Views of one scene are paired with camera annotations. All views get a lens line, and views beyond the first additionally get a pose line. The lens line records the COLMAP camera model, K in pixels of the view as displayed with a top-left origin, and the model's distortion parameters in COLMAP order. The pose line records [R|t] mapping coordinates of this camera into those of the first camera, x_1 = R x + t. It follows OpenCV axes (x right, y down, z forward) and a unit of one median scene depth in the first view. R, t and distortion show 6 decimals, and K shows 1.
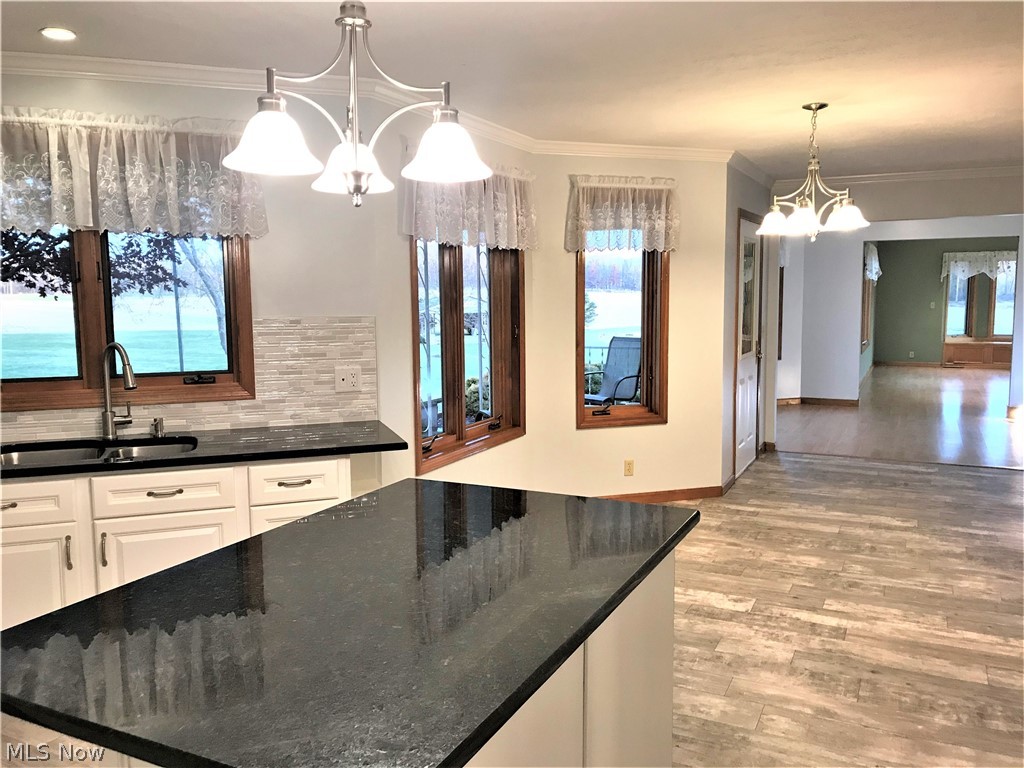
lens RADIAL K [[832.5, 0, 513.8], [0, 832.5, 379.4], [0, 0, 1]] dist [0.050831, -0.062397]
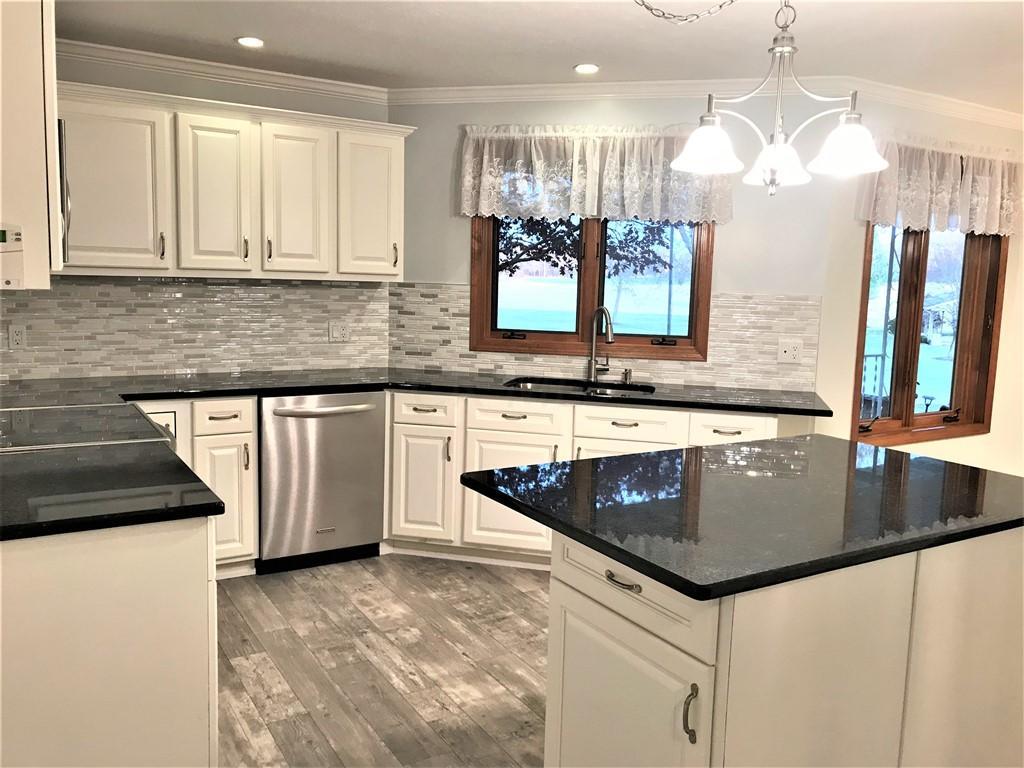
lens RADIAL K [[832.5, 0, 513.8], [0, 832.5, 379.4], [0, 0, 1]] dist [0.050831, -0.062397]
pose [[0.840421, 0.099369, -0.532747, 0.088492], [-0.093001, 0.994907, 0.038861, 0.027314], [0.533895, 0.016886, 0.845382, -0.130230]]
